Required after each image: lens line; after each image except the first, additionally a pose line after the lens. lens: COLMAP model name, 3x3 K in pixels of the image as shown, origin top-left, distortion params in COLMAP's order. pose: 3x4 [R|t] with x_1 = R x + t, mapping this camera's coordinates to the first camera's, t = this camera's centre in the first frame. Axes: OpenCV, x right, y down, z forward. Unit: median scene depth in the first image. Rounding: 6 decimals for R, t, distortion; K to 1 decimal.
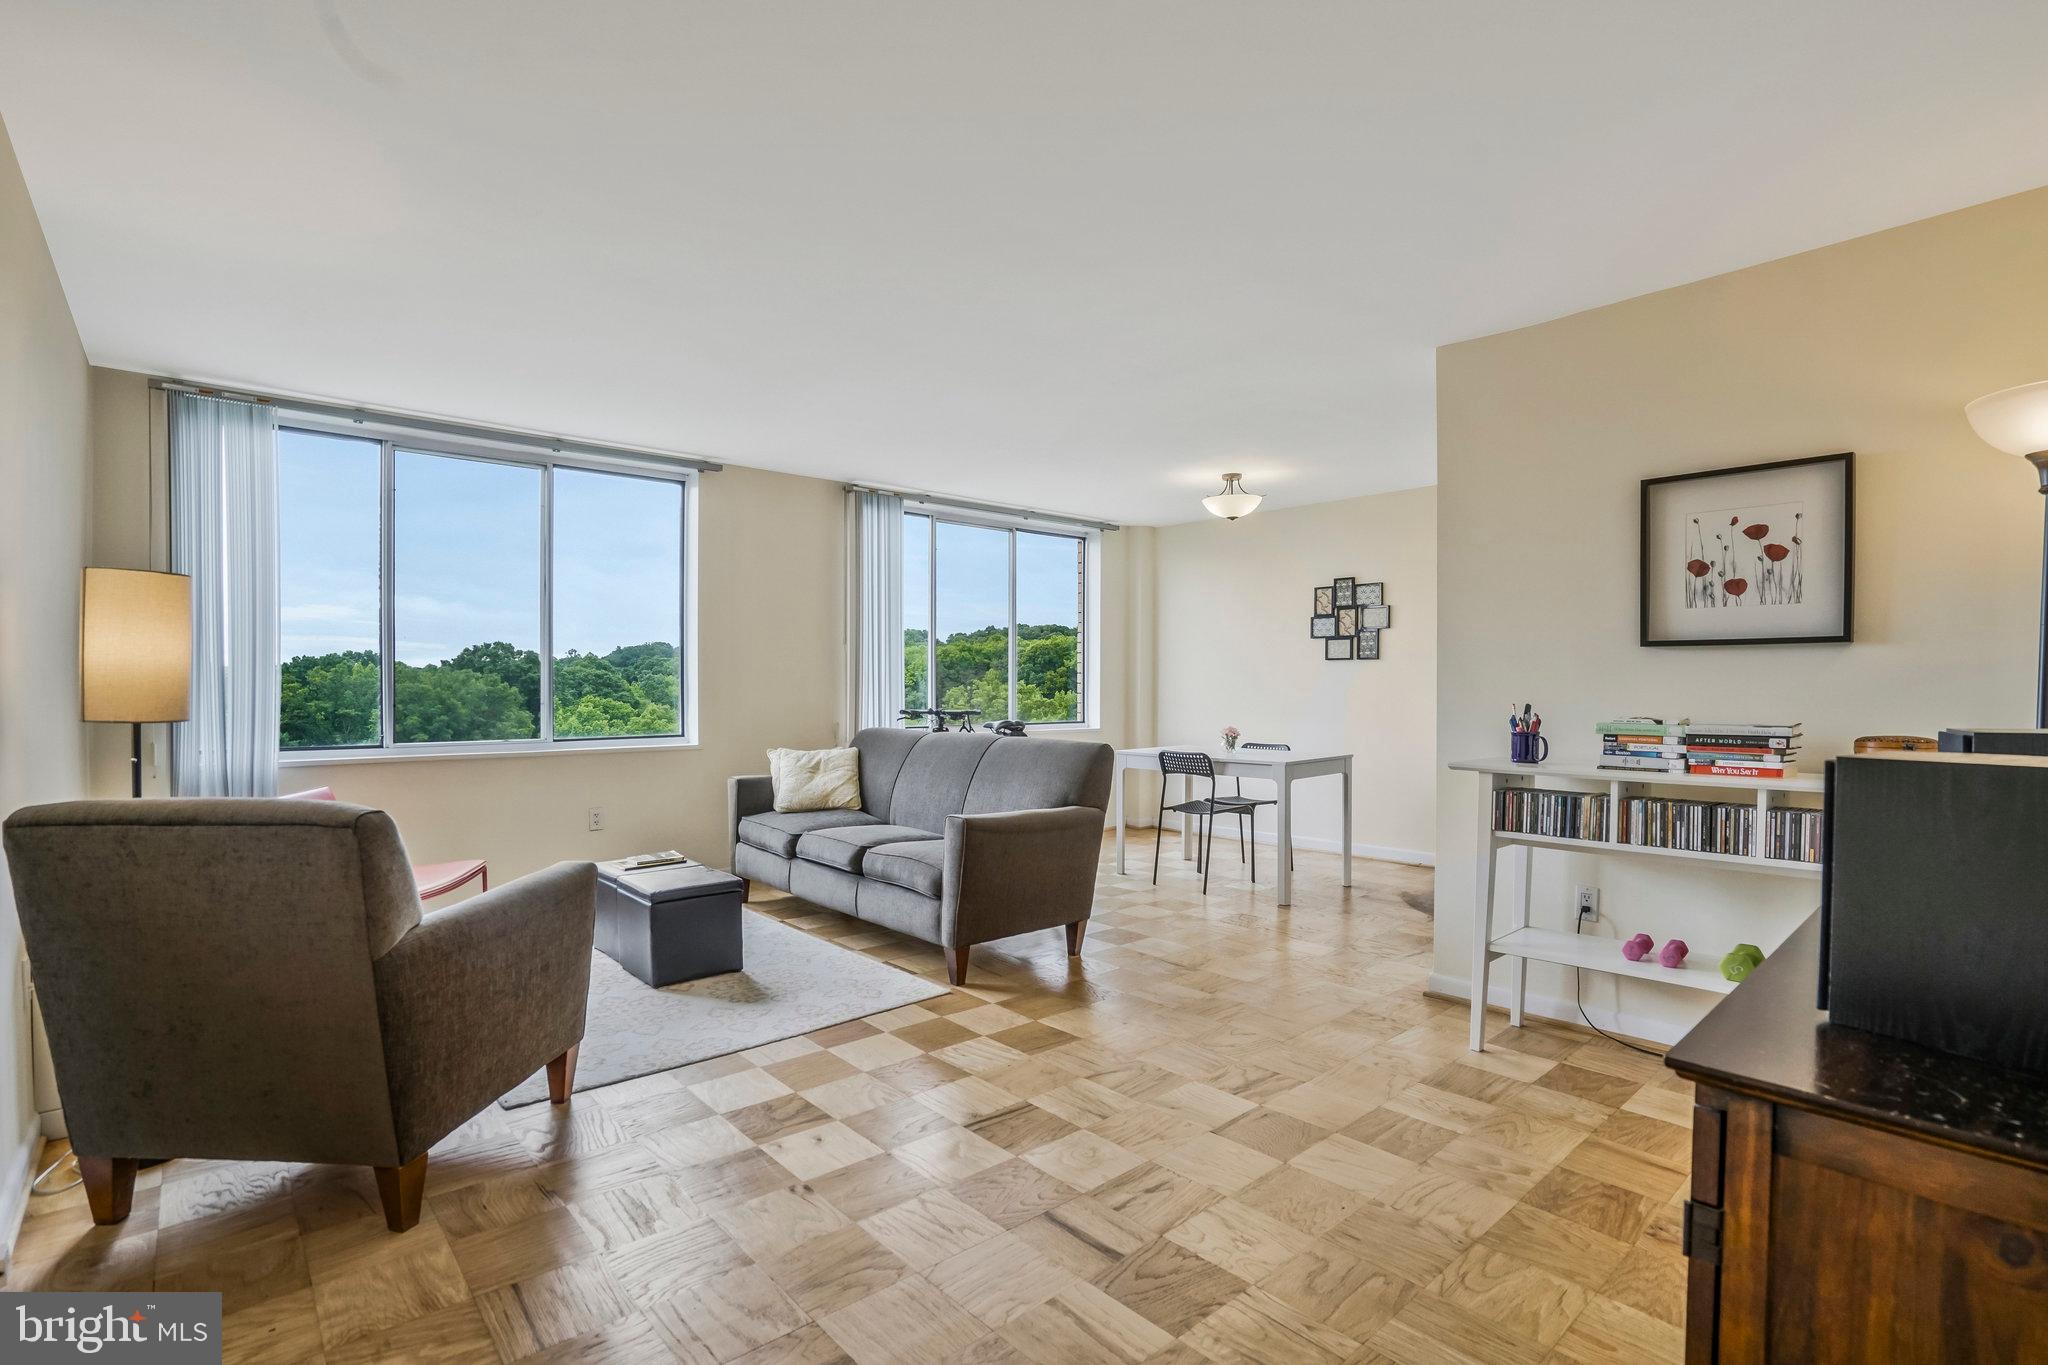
lens RADIAL K [[954.2, 0, 1030.4], [0, 954.2, 682.4], [0, 0, 1]] dist [-0.040137, 0.002833]
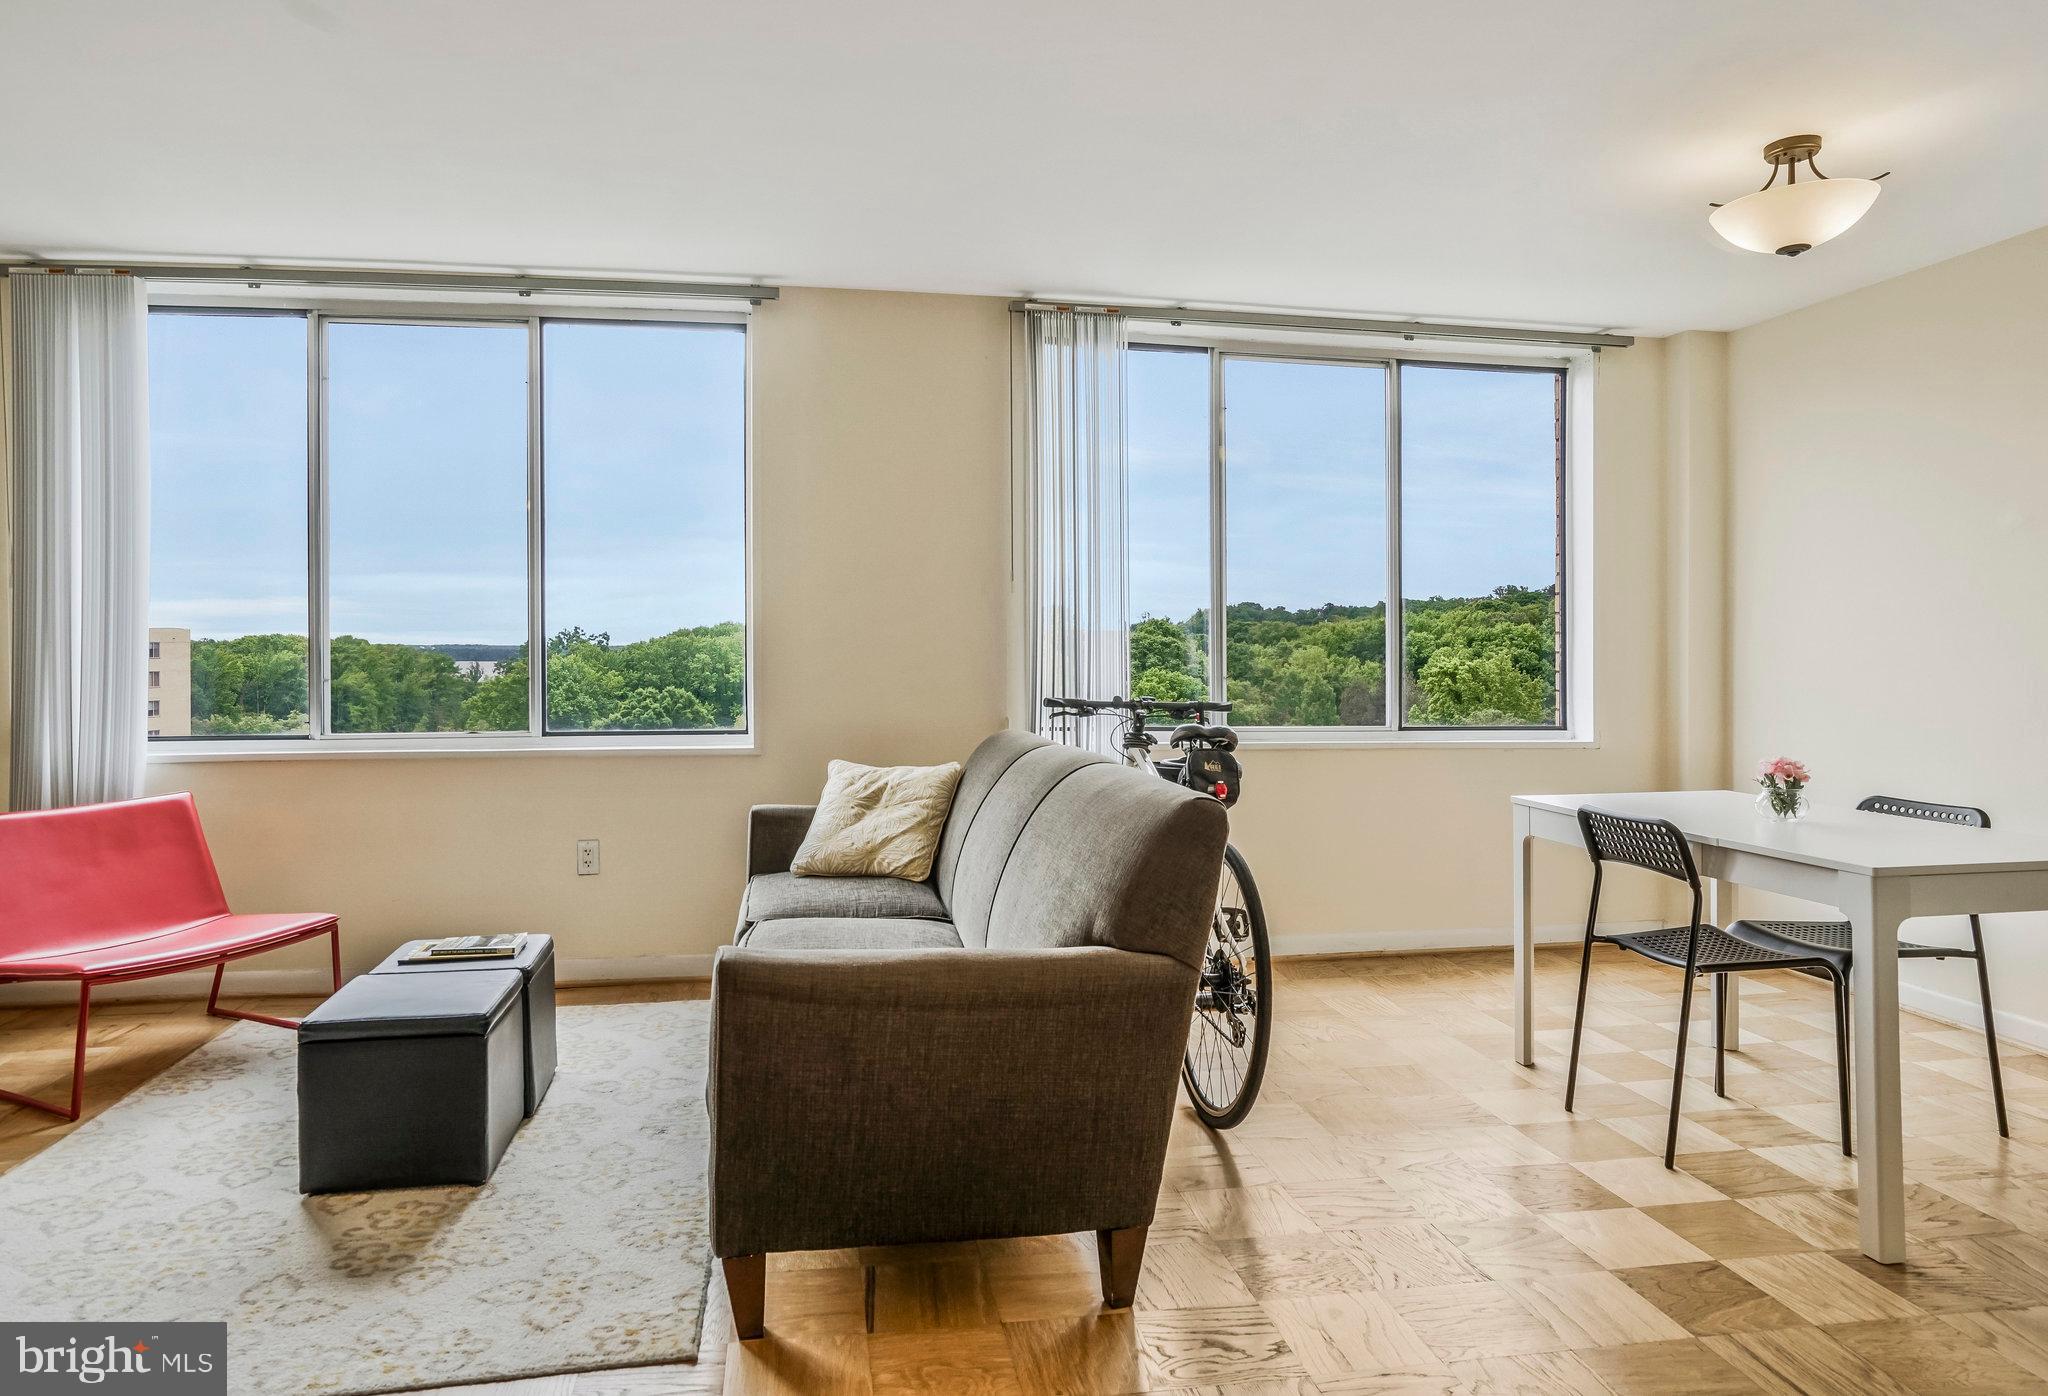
lens RADIAL K [[1263.2, 0, 1005.5], [0, 1263.2, 656.7], [0, 0, 1]] dist [-0.035926, 0.024092]
pose [[0.847405, 0.002629, -0.530941, 0.212331], [-0.001041, 0.999994, 0.003291, 0.002291], [0.530946, -0.002237, 0.847403, 0.366579]]
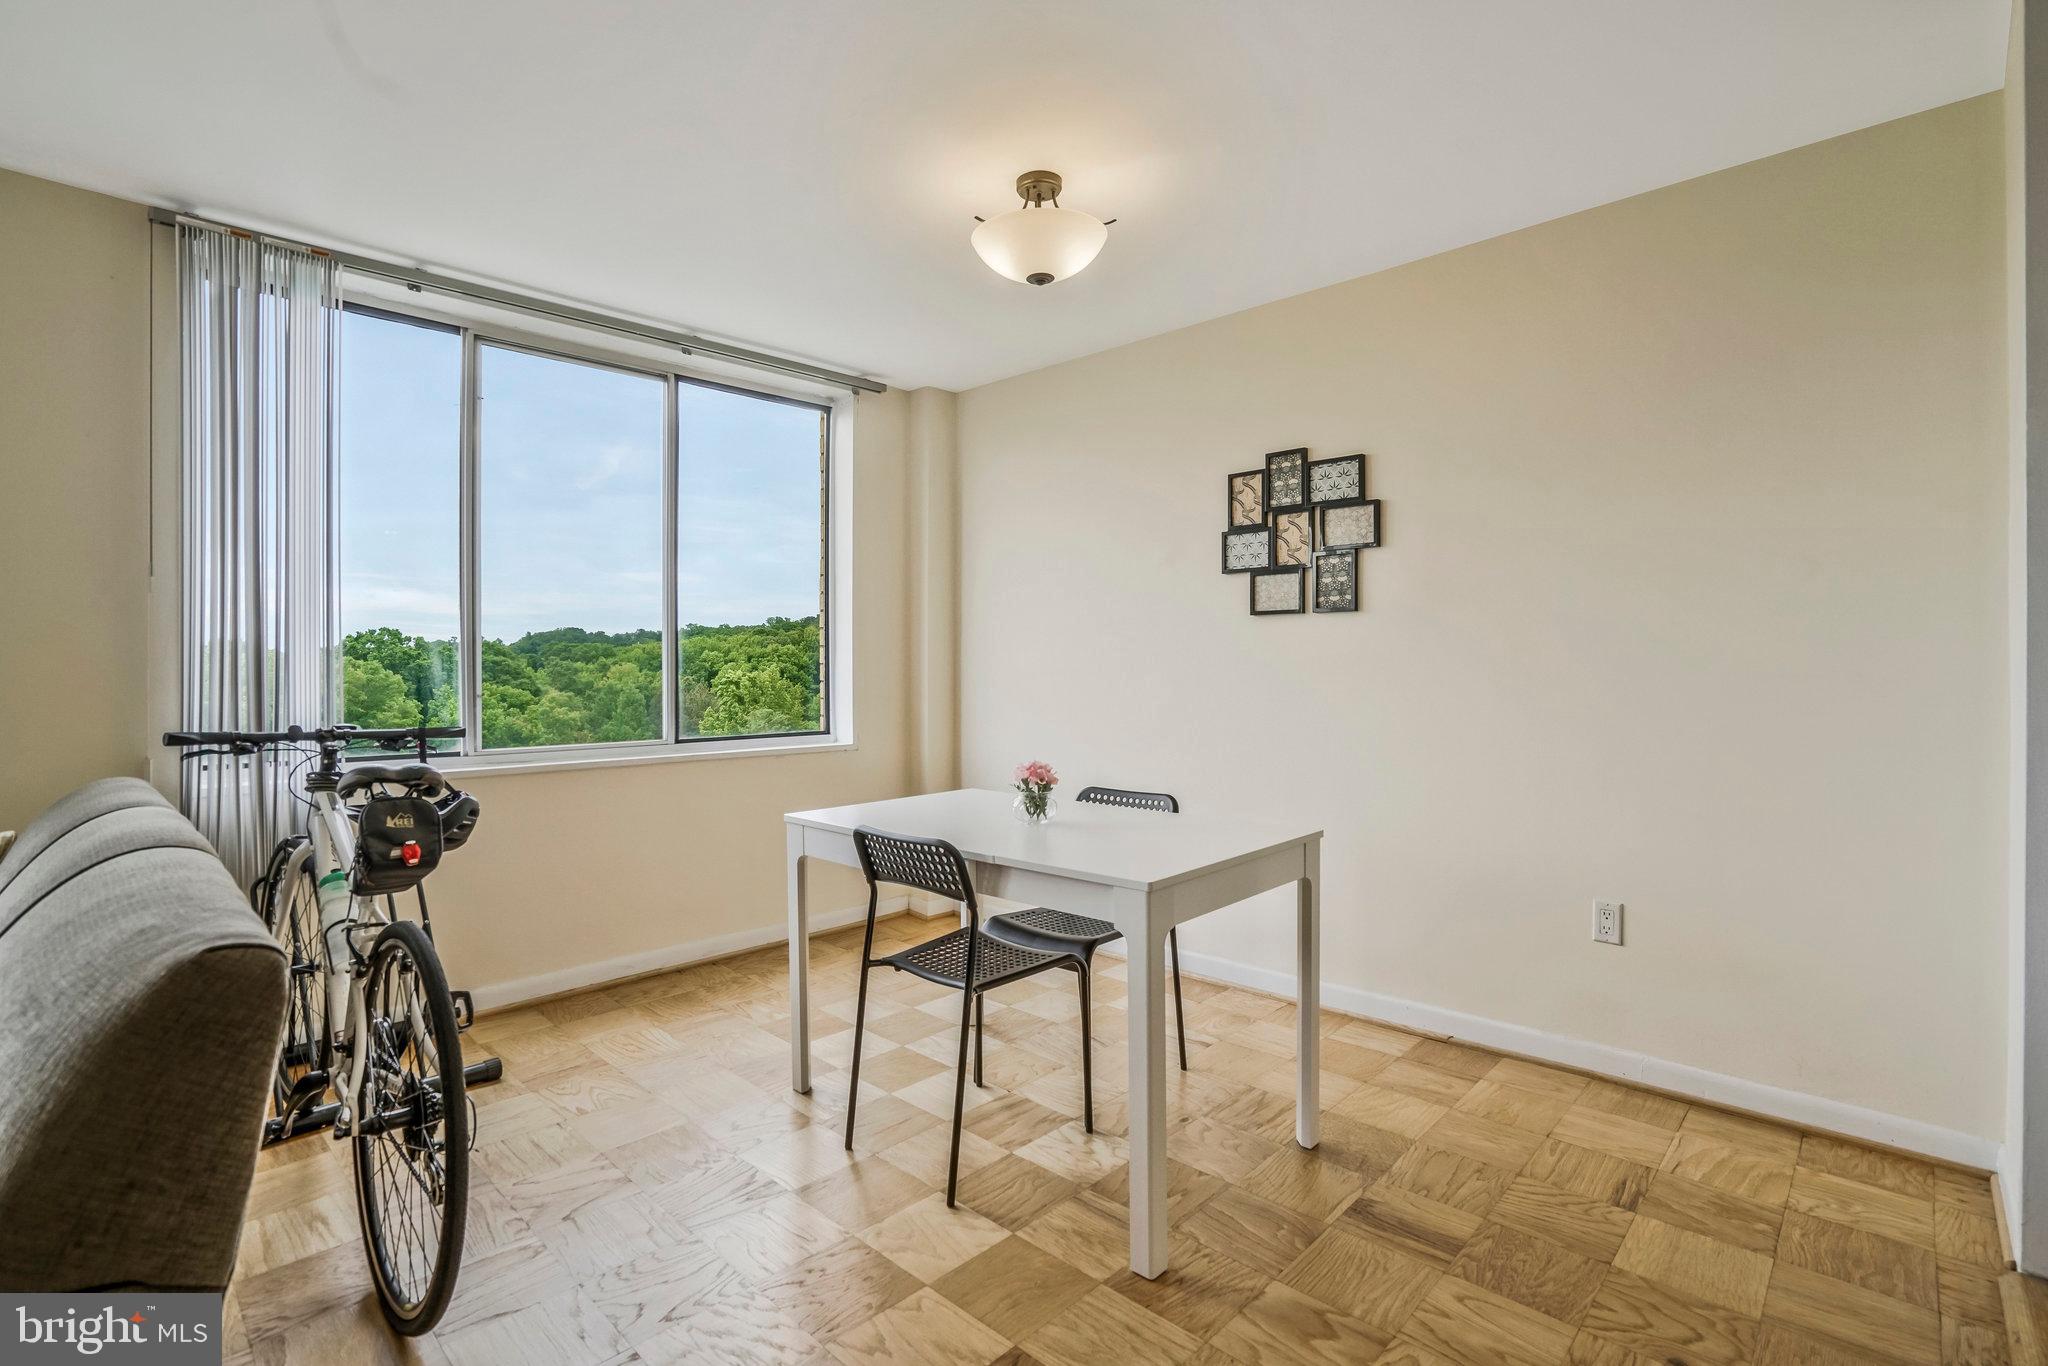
lens RADIAL K [[954.2, 0, 1034.7], [0, 954.2, 663.1], [0, 0, 1]] dist [-0.040137, 0.002833]
pose [[0.996348, -0.007815, 0.085026, 0.173597], [0.008019, 0.999966, -0.002056, 0.003320], [-0.085007, 0.002730, 0.996377, 0.576127]]
